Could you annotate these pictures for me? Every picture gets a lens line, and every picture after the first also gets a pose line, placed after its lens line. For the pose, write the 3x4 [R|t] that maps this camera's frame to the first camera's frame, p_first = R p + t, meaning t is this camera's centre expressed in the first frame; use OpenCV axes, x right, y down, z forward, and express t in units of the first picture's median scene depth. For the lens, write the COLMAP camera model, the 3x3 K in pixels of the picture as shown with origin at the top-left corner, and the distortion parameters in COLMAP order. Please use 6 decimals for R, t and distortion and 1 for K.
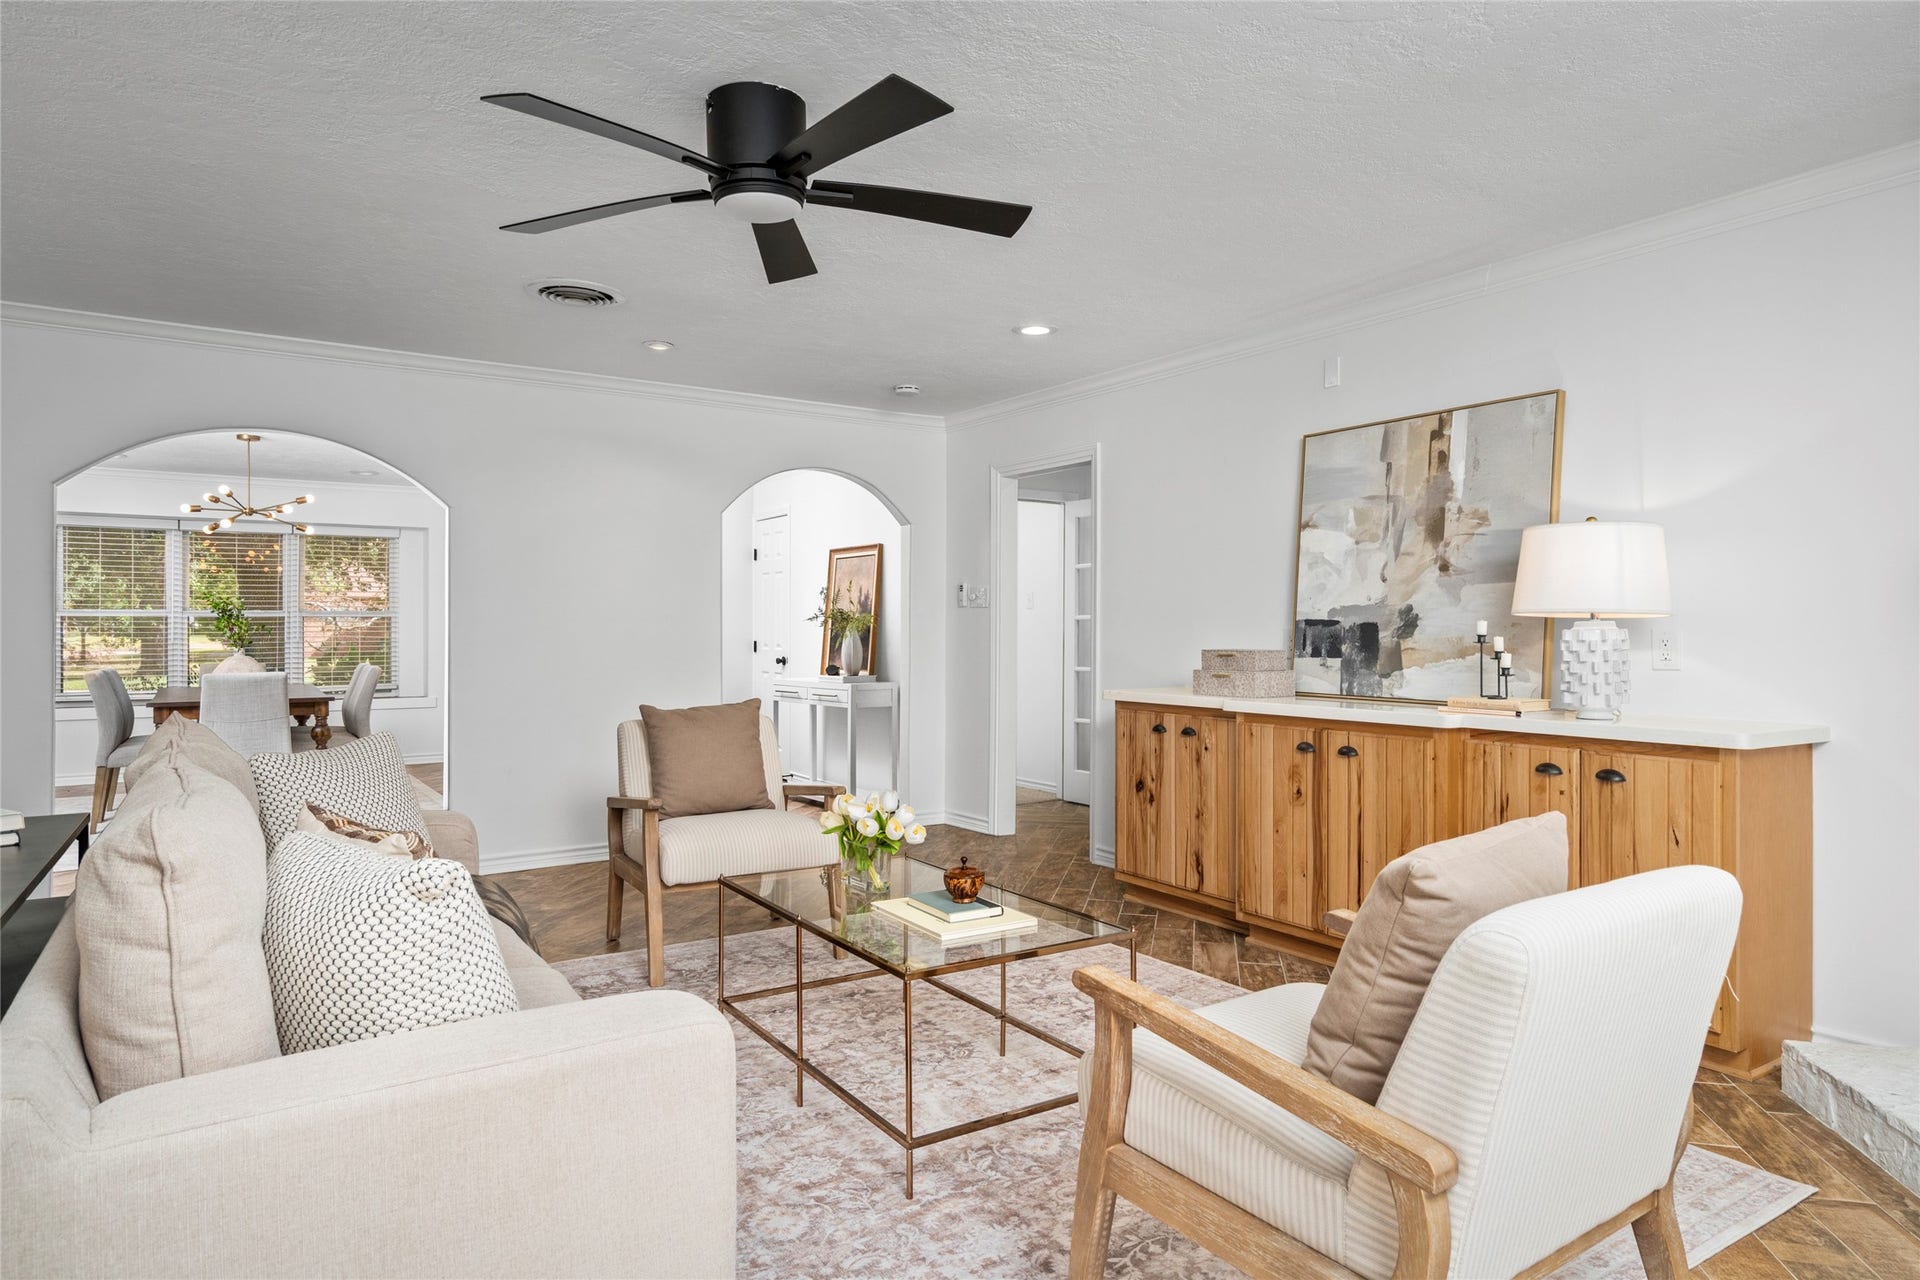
lens RADIAL K [[1119.5, 0, 952.9], [0, 1119.5, 625.9], [0, 0, 1]] dist [-0.010406, -0.001615]
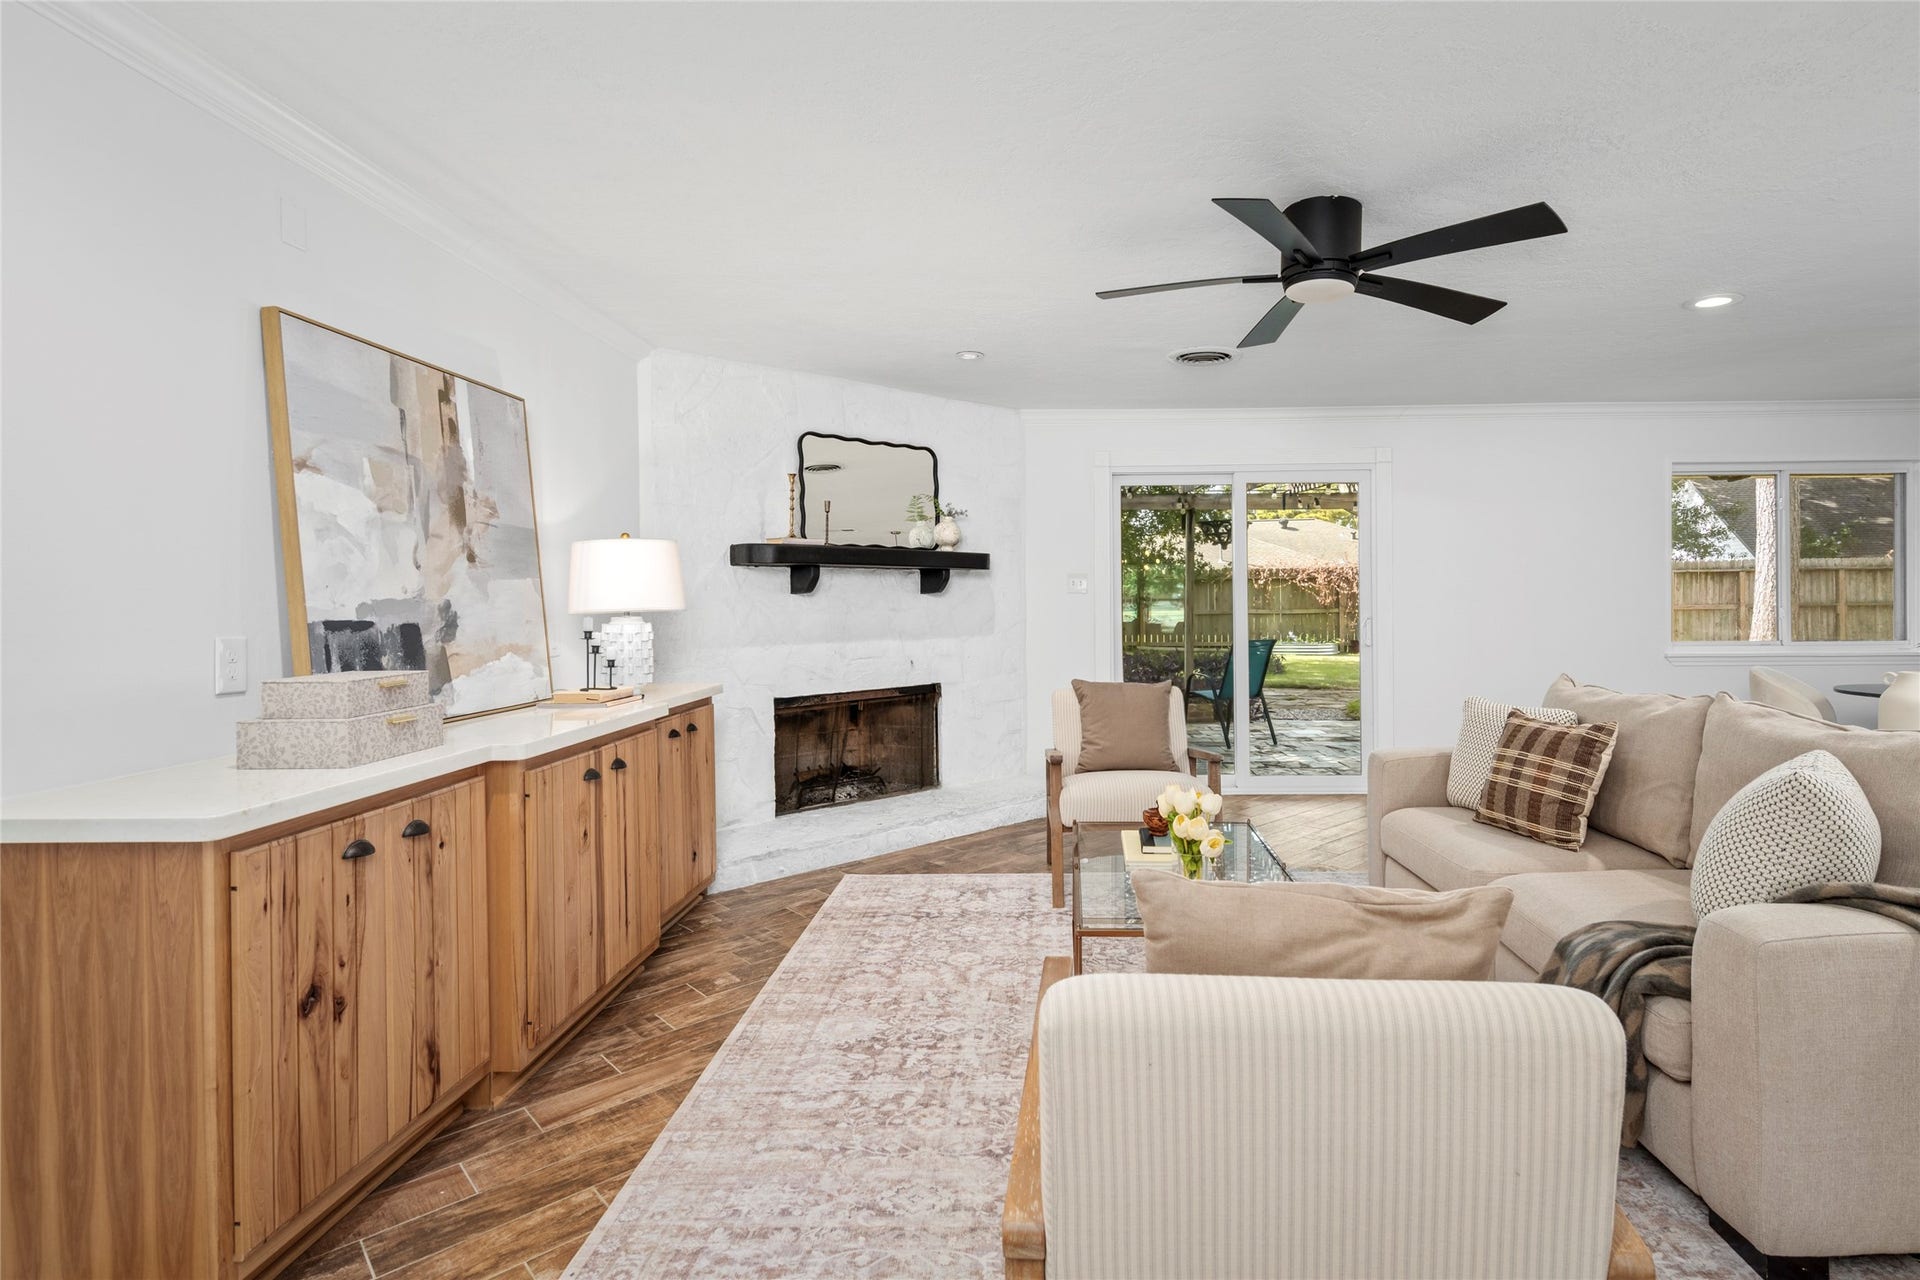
lens RADIAL K [[939.4, 0, 960.3], [0, 939.4, 624.9], [0, 0, 1]] dist [-0.000422, -0.000028]
pose [[-0.781813, -0.008624, 0.623453, -0.300192], [0.008146, 0.999678, 0.024043, -0.014043], [-0.623460, 0.023875, -0.781491, 1.280284]]
